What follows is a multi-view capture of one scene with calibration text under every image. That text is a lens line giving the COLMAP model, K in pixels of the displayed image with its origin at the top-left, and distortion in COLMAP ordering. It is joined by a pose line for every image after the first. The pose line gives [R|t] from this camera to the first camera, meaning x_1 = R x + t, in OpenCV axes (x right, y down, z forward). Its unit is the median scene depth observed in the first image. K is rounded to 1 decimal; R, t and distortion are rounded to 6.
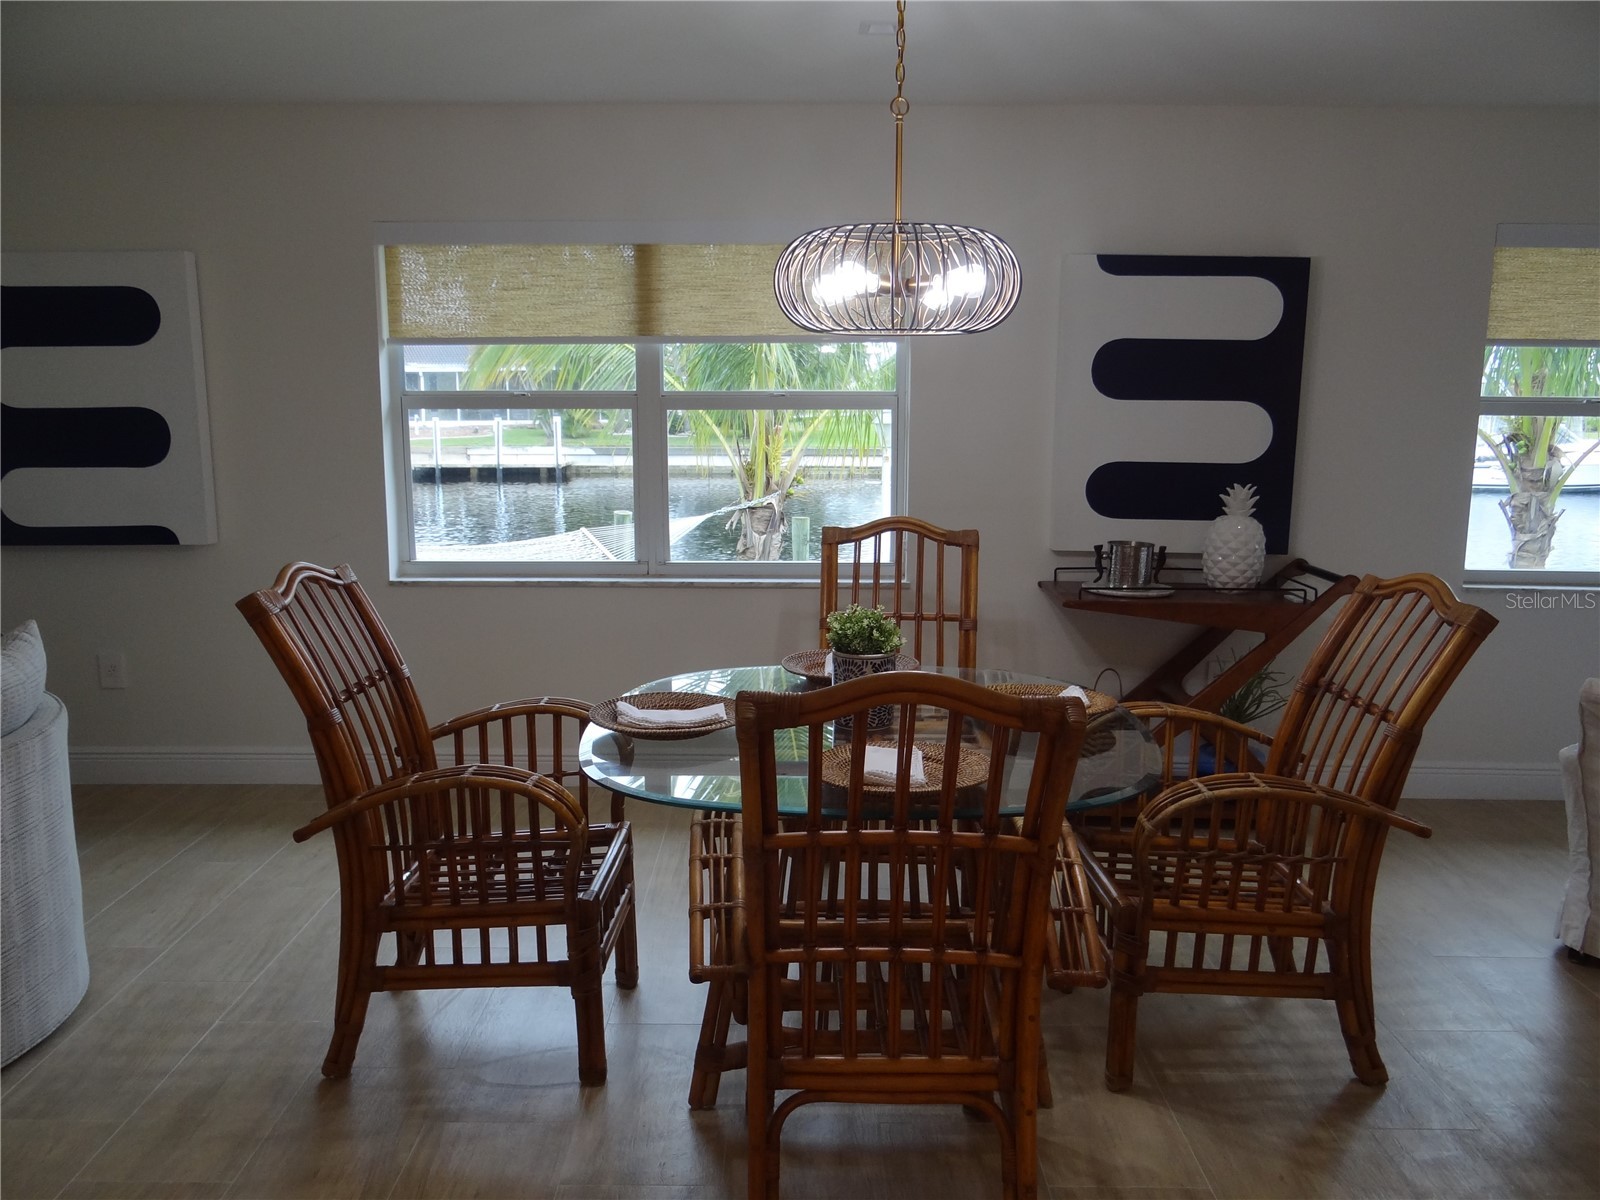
lens RADIAL K [[1259.3, 0, 798.0], [0, 1259.3, 602.2], [0, 0, 1]] dist [-0.004424, 0.007460]
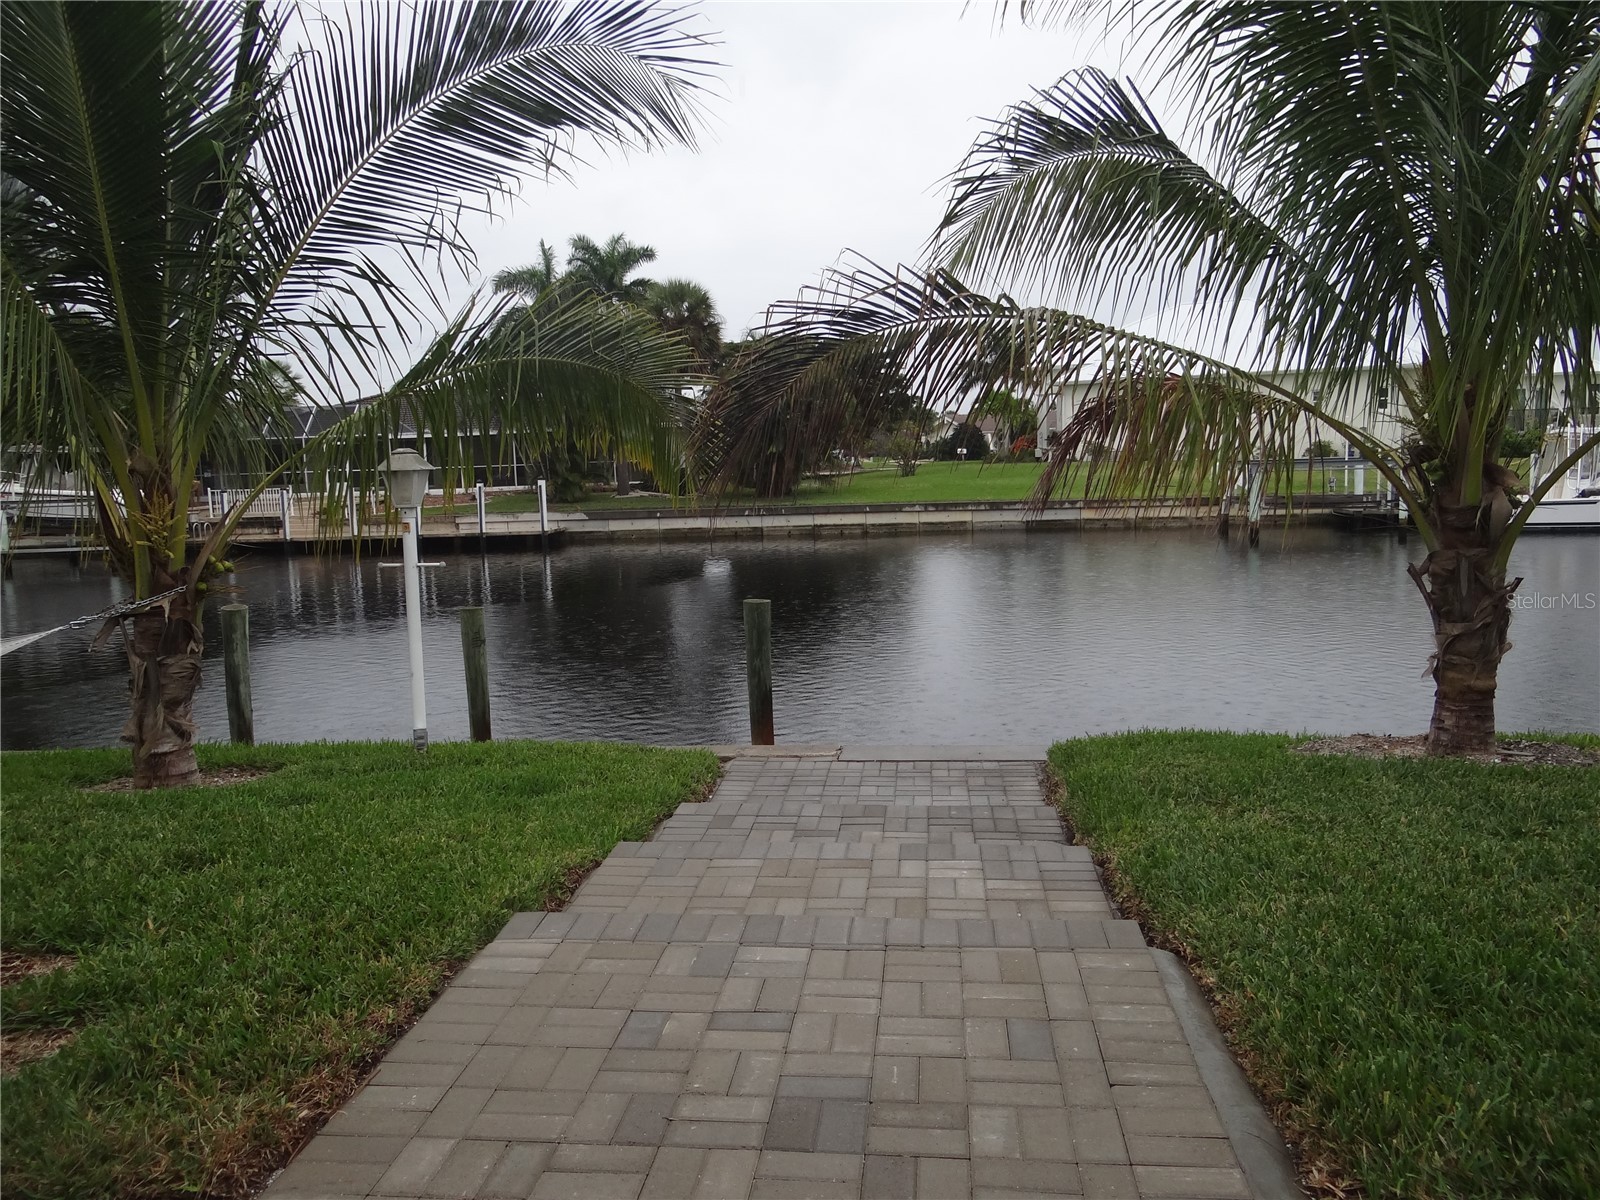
lens RADIAL K [[1259.3, 0, 797.4], [0, 1259.3, 602.5], [0, 0, 1]] dist [-0.004424, 0.007460]
pose [[0.994444, -0.026560, -0.101857, 0.346475], [0.021977, 0.998706, -0.045856, -0.044500], [0.102943, 0.043362, 0.993742, 0.414800]]
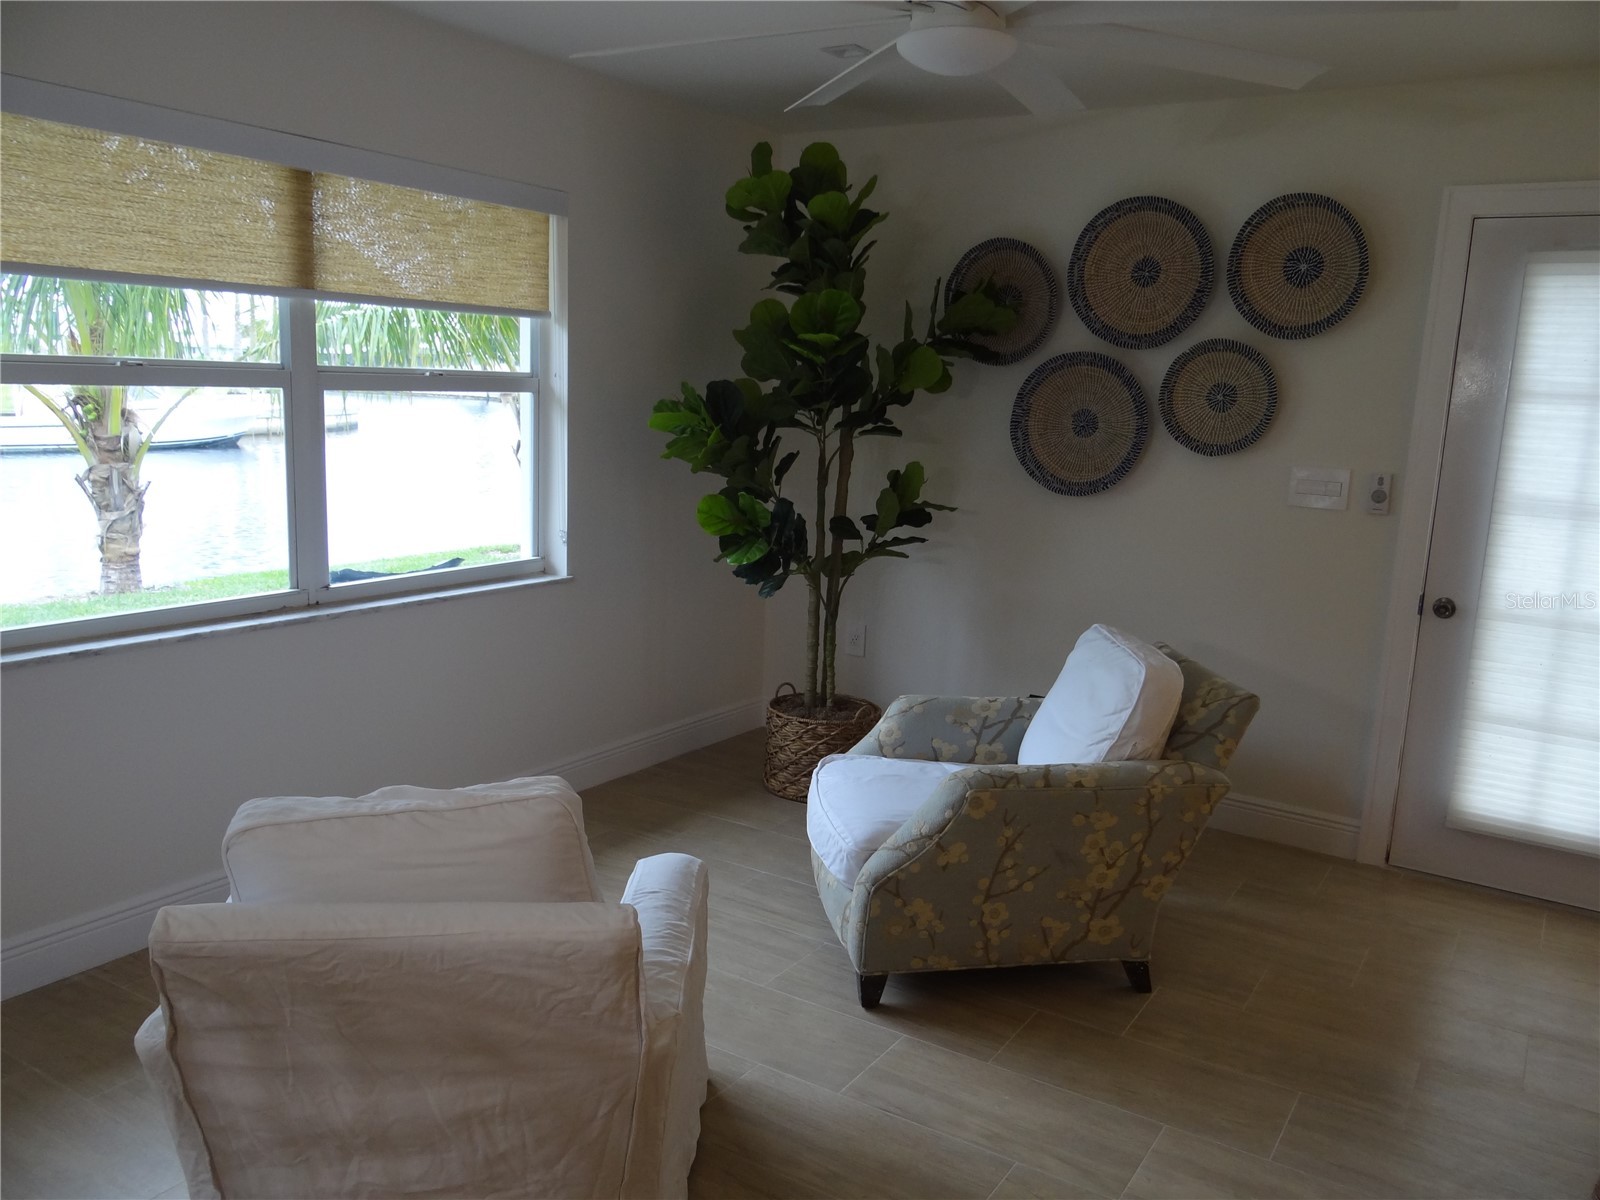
lens RADIAL K [[1259.3, 0, 797.1], [0, 1259.3, 603.4], [0, 0, 1]] dist [-0.004424, 0.007460]
pose [[0.533074, -0.138573, 0.834643, 0.099472], [0.107822, 0.989579, 0.095433, -0.024037], [-0.839170, 0.039120, 0.542460, 0.139446]]
